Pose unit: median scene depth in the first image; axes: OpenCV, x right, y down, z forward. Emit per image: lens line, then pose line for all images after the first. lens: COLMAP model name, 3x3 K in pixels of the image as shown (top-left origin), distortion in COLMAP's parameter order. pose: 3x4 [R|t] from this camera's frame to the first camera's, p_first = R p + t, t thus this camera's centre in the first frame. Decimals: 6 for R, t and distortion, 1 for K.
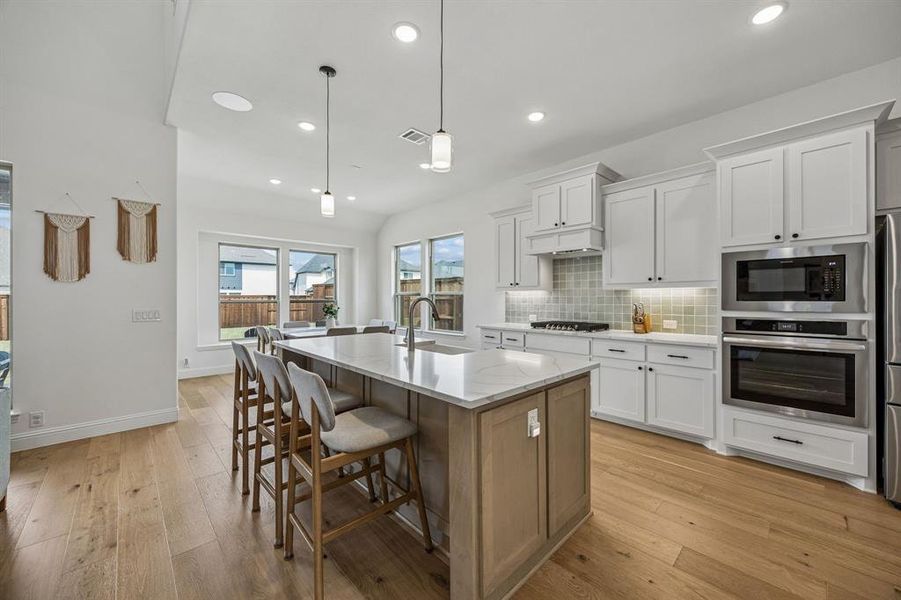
lens RADIAL K [[345.6, 0, 452.9], [0, 345.6, 299.6], [0, 0, 1]] dist [0.001207, 0.000522]
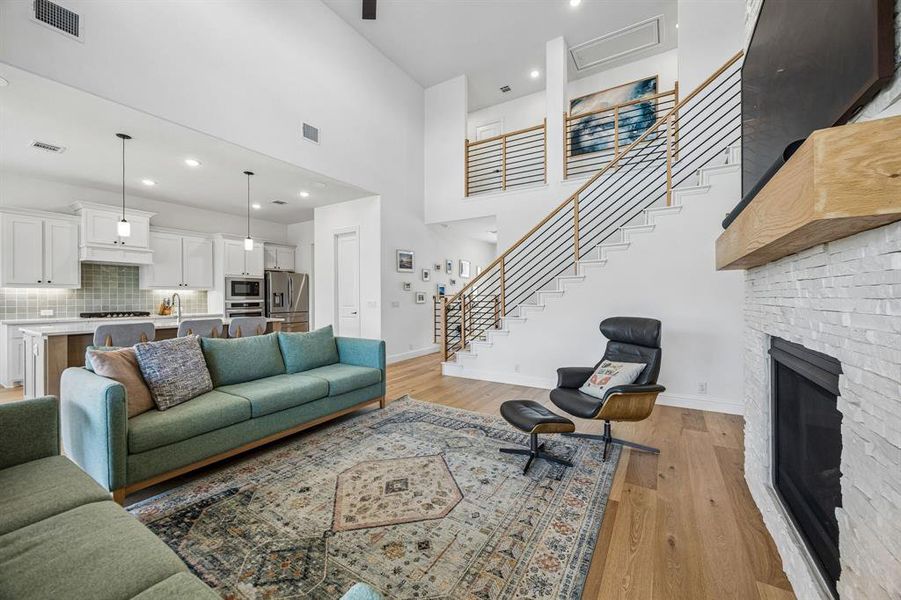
lens RADIAL K [[345.6, 0, 454.3], [0, 345.6, 297.1], [0, 0, 1]] dist [0.001207, 0.000522]
pose [[-0.249661, -0.002857, 0.968329, -1.839352], [0.004053, 0.999984, 0.003995, 0.005737], [-0.968325, 0.004922, -0.249646, 0.026179]]
